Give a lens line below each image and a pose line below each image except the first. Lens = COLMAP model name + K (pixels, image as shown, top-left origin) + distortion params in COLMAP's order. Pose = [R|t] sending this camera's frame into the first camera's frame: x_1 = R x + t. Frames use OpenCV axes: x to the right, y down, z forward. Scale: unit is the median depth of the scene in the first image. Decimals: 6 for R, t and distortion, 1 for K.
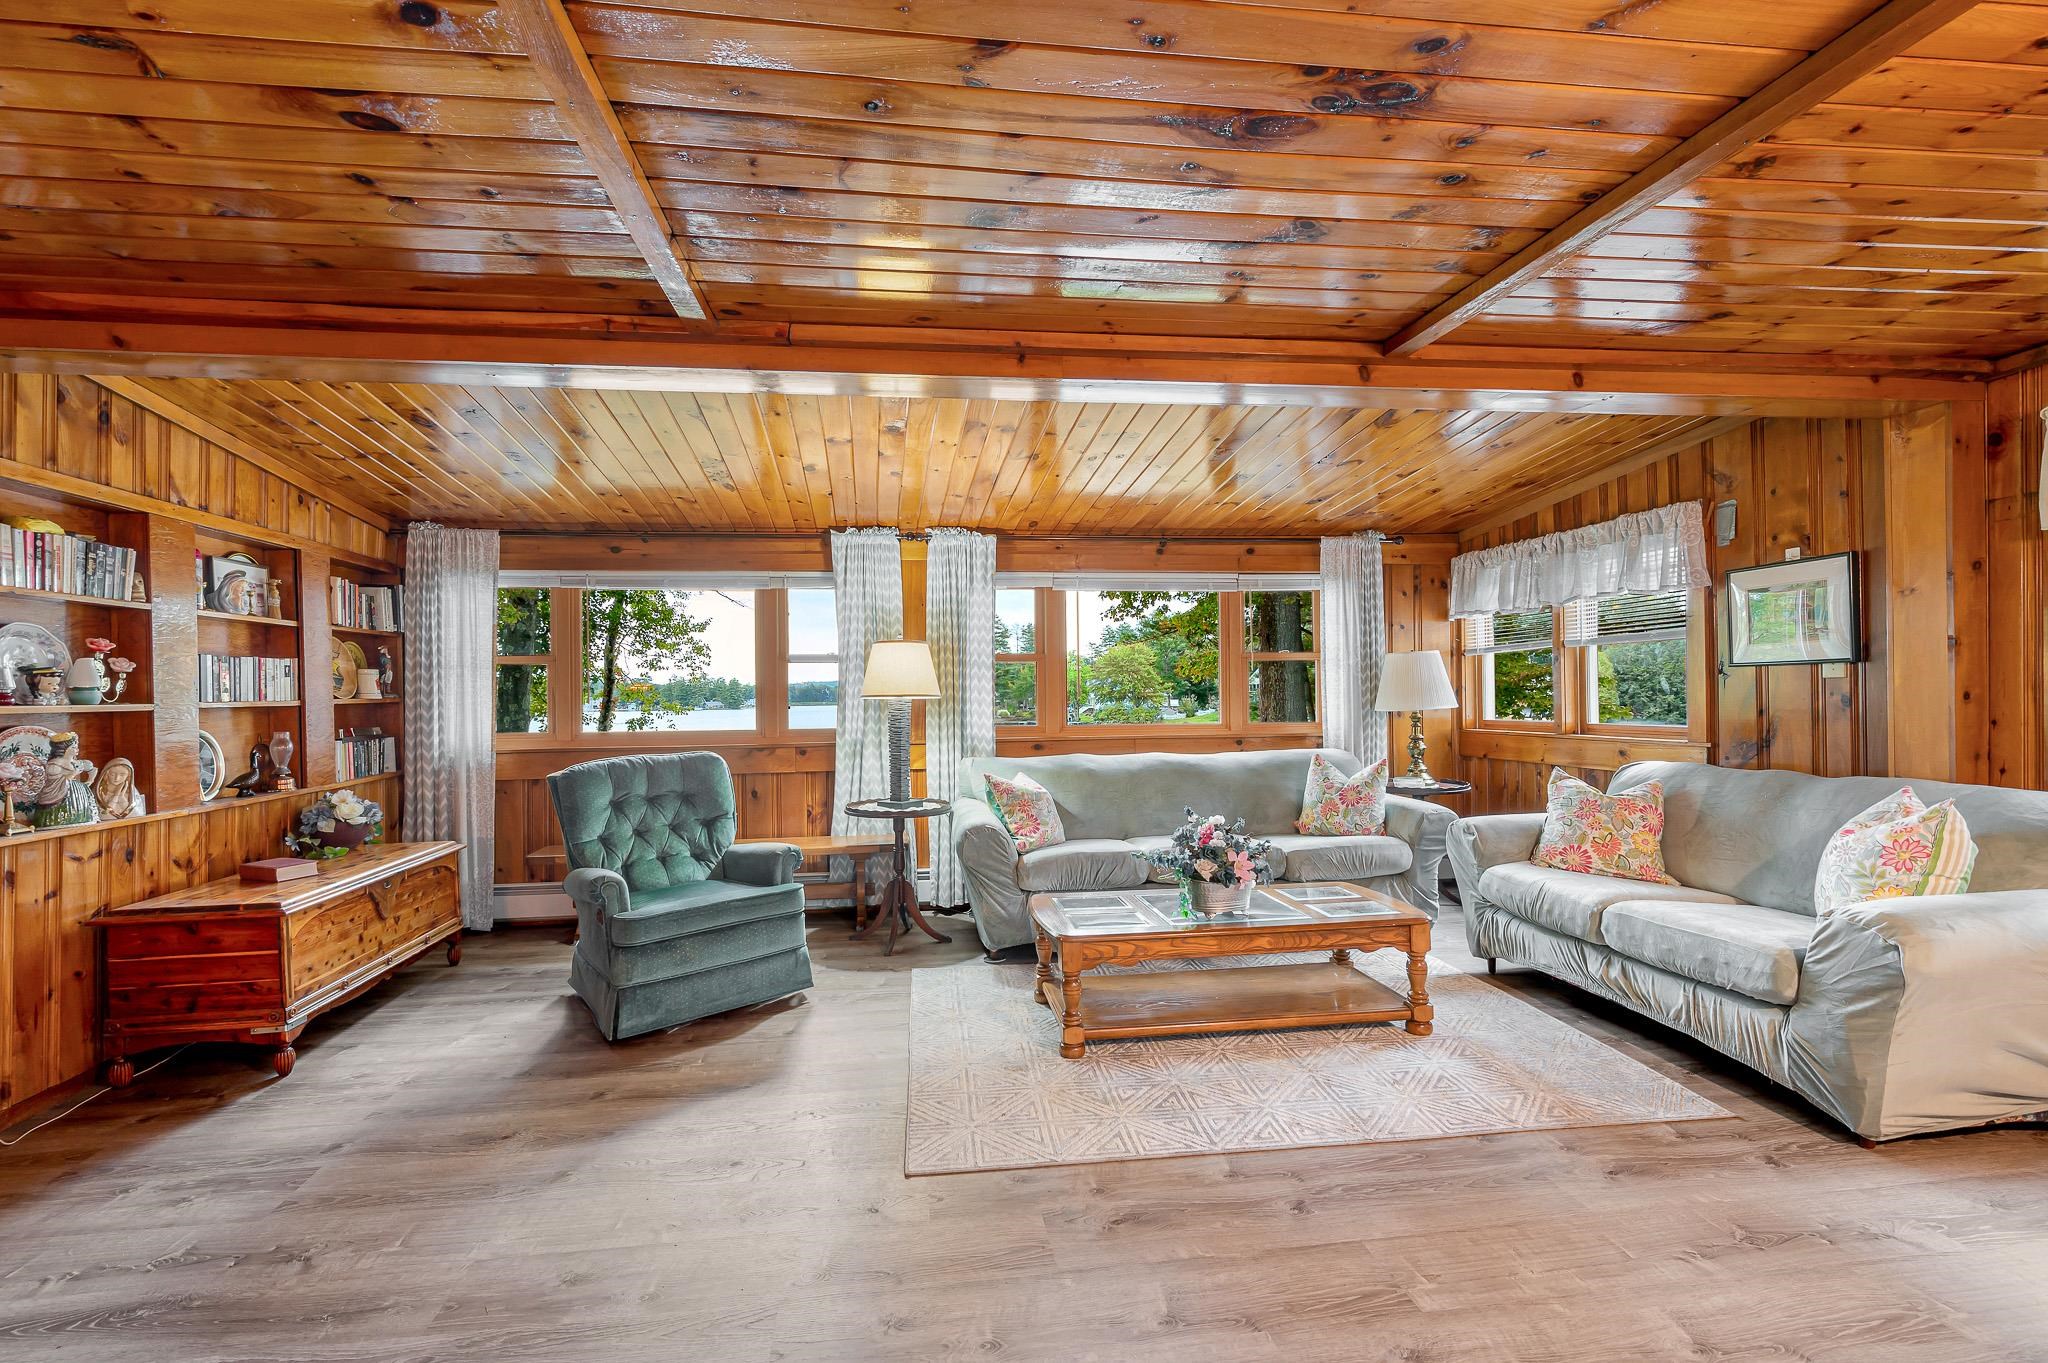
lens RADIAL K [[914.6, 0, 1097.9], [0, 914.6, 685.6], [0, 0, 1]] dist [-0.001019, -0.000047]
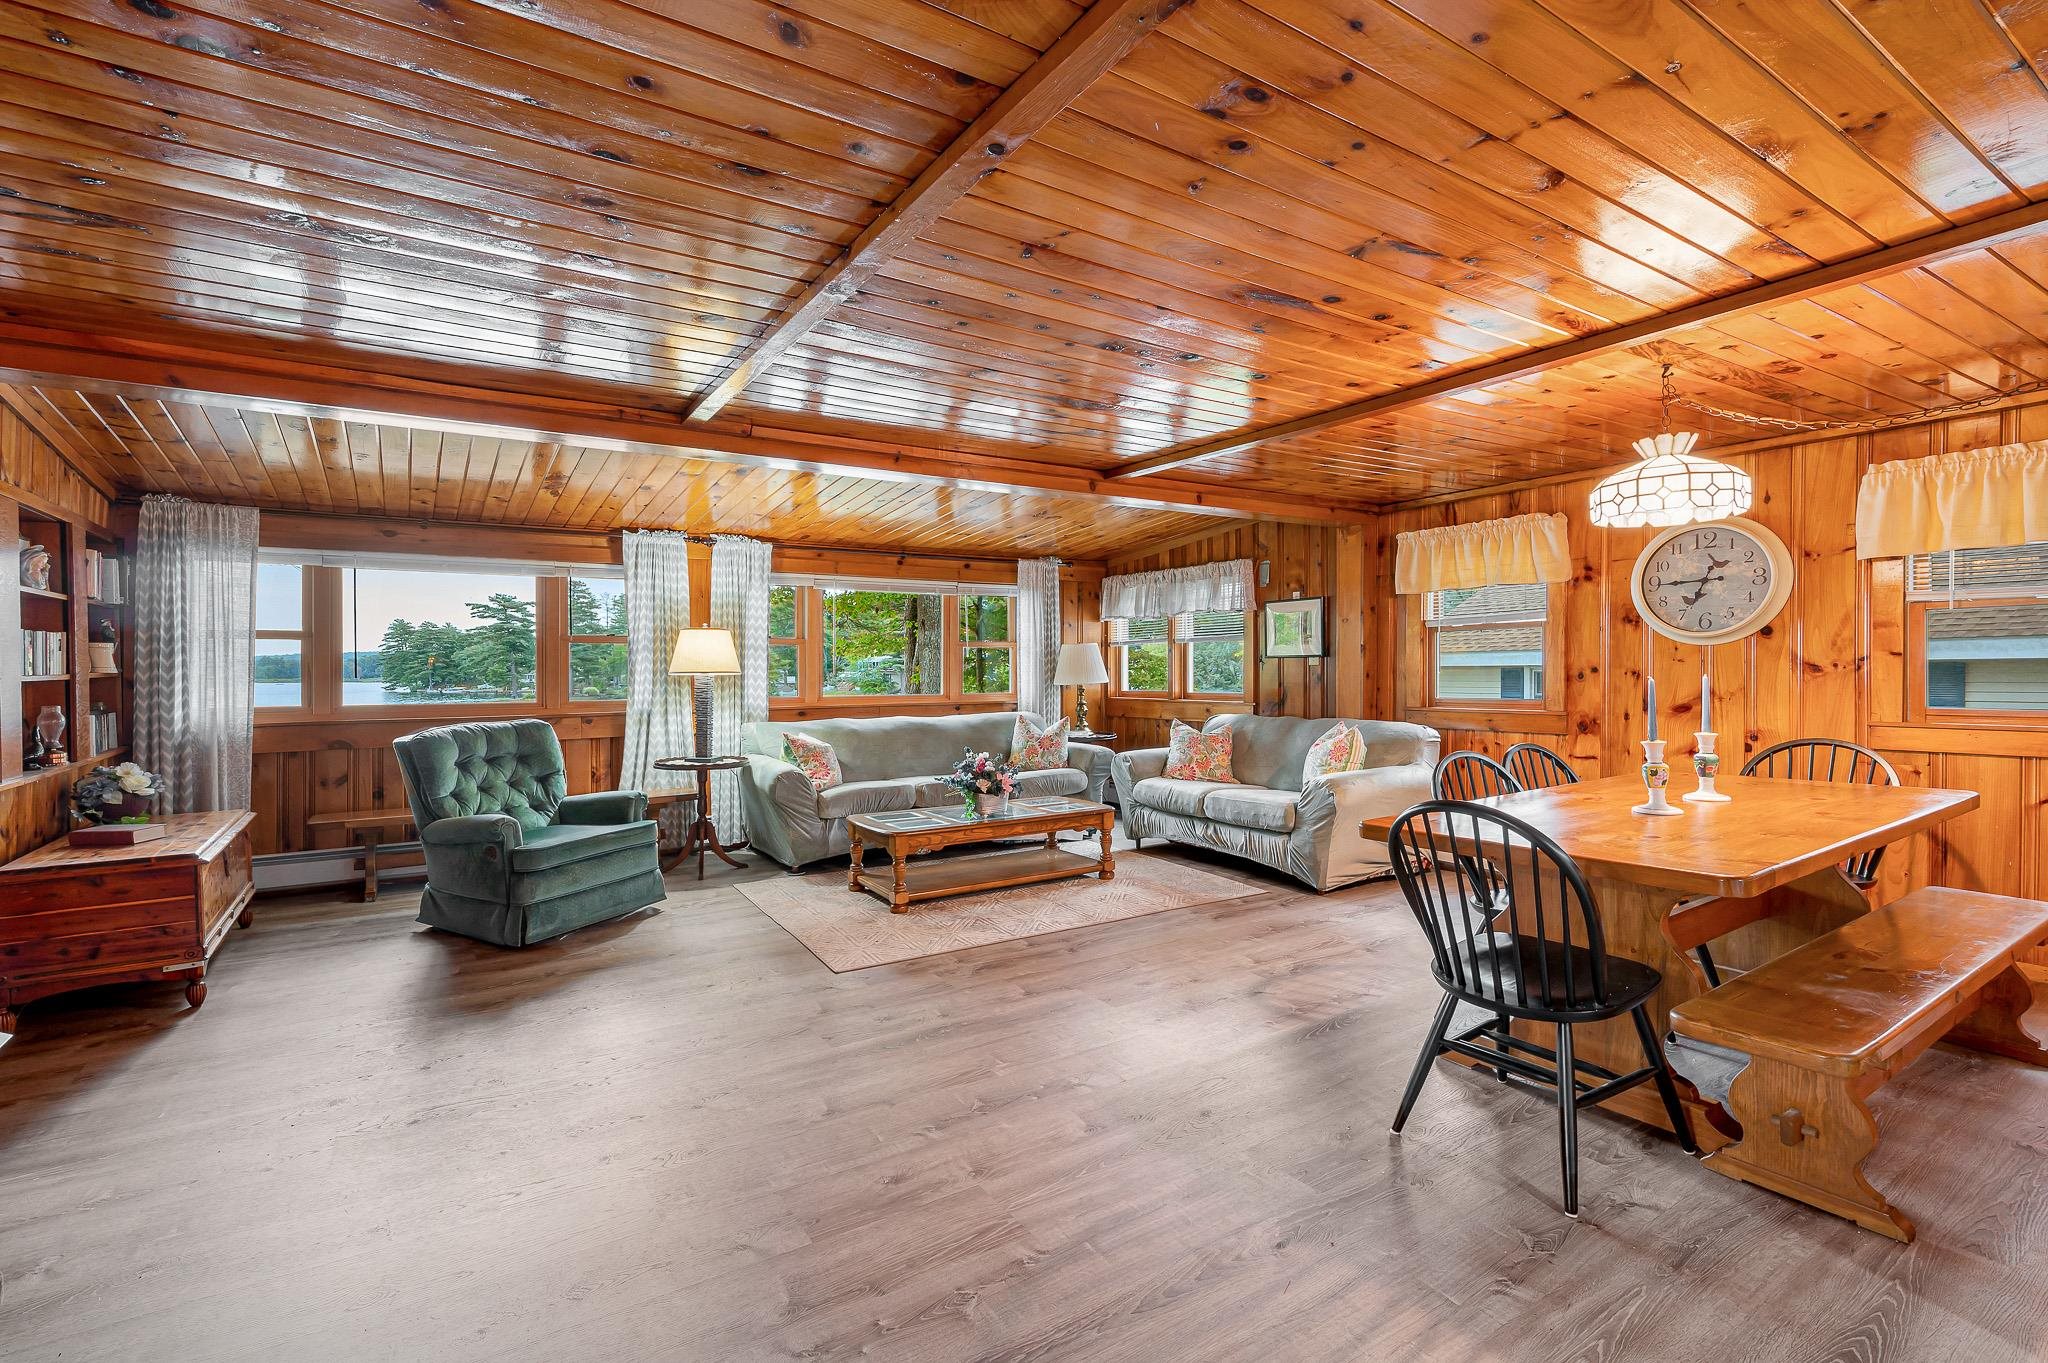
lens RADIAL K [[866.0, 0, 1091.3], [0, 866.0, 679.2], [0, 0, 1]] dist [0.000299, 0.000077]
pose [[0.914937, 0.001662, 0.403593, -0.253240], [-0.008942, 0.999830, 0.016153, -0.003941], [-0.403498, -0.018388, 0.914796, -0.341248]]
